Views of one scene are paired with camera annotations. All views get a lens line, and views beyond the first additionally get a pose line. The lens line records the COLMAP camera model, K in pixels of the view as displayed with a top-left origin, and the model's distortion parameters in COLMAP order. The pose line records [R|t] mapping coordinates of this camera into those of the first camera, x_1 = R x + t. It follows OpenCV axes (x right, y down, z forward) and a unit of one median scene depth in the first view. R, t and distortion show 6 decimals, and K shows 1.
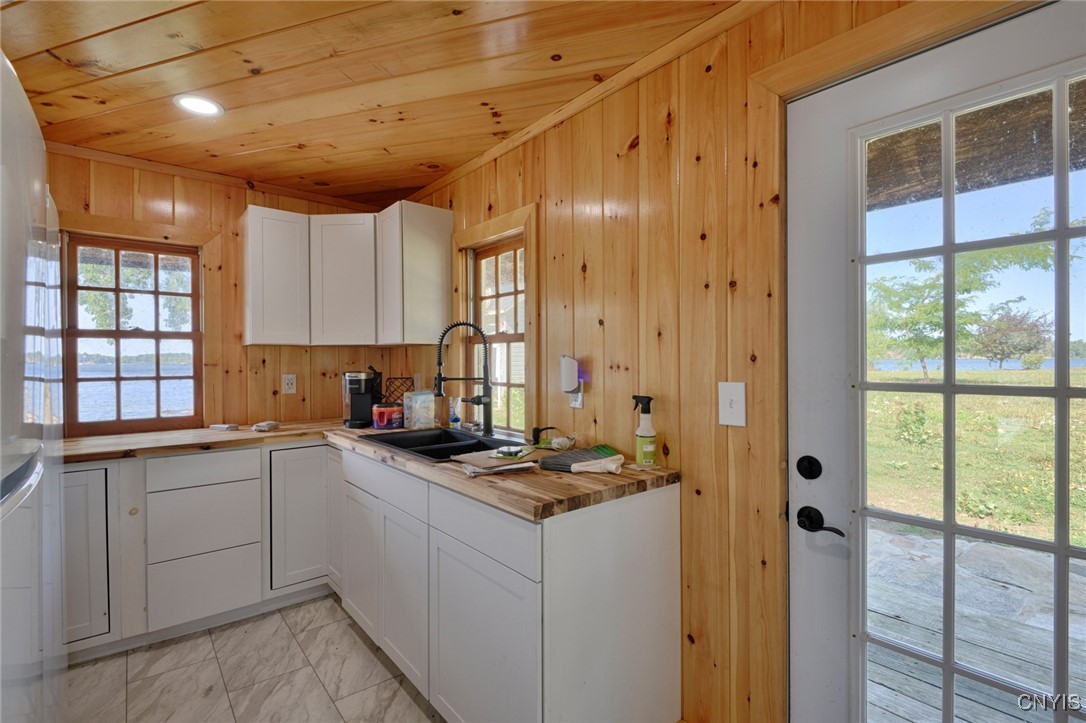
lens RADIAL K [[497.5, 0, 538.4], [0, 497.5, 361.6], [0, 0, 1]] dist [0.003639, -0.001295]
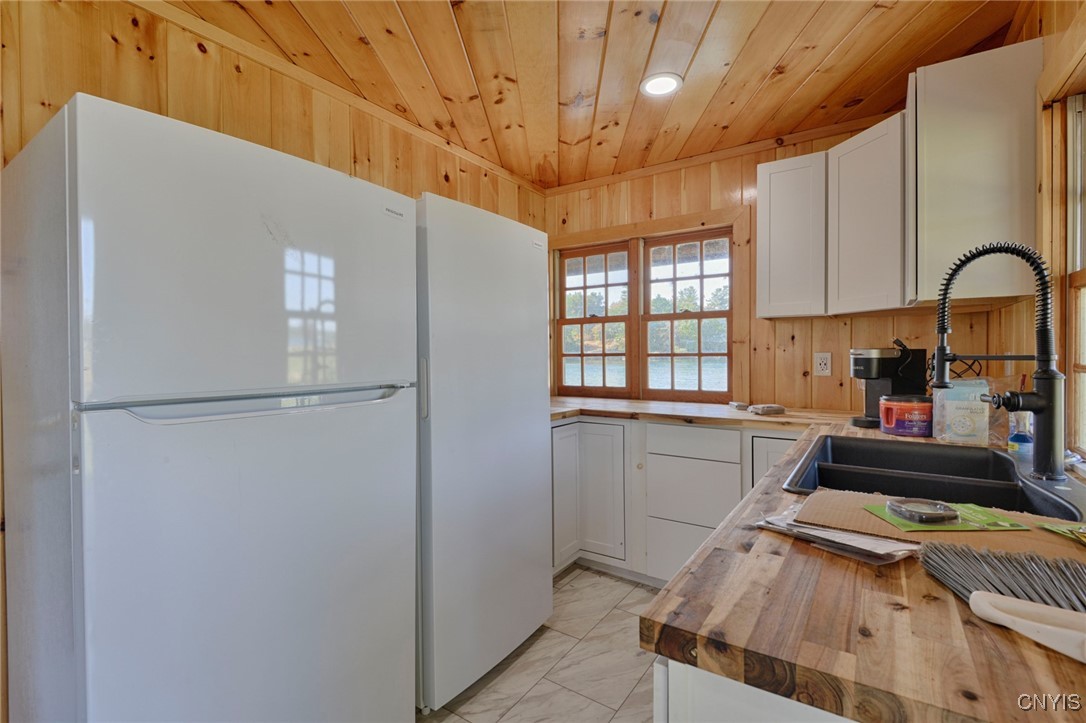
lens RADIAL K [[497.5, 0, 547.9], [0, 497.5, 358.9], [0, 0, 1]] dist [0.003639, -0.001295]
pose [[0.289592, 0.015919, -0.957018, 0.187665], [0.004483, 0.999828, 0.017988, 0.022205], [0.957140, -0.009499, 0.289471, 0.370745]]
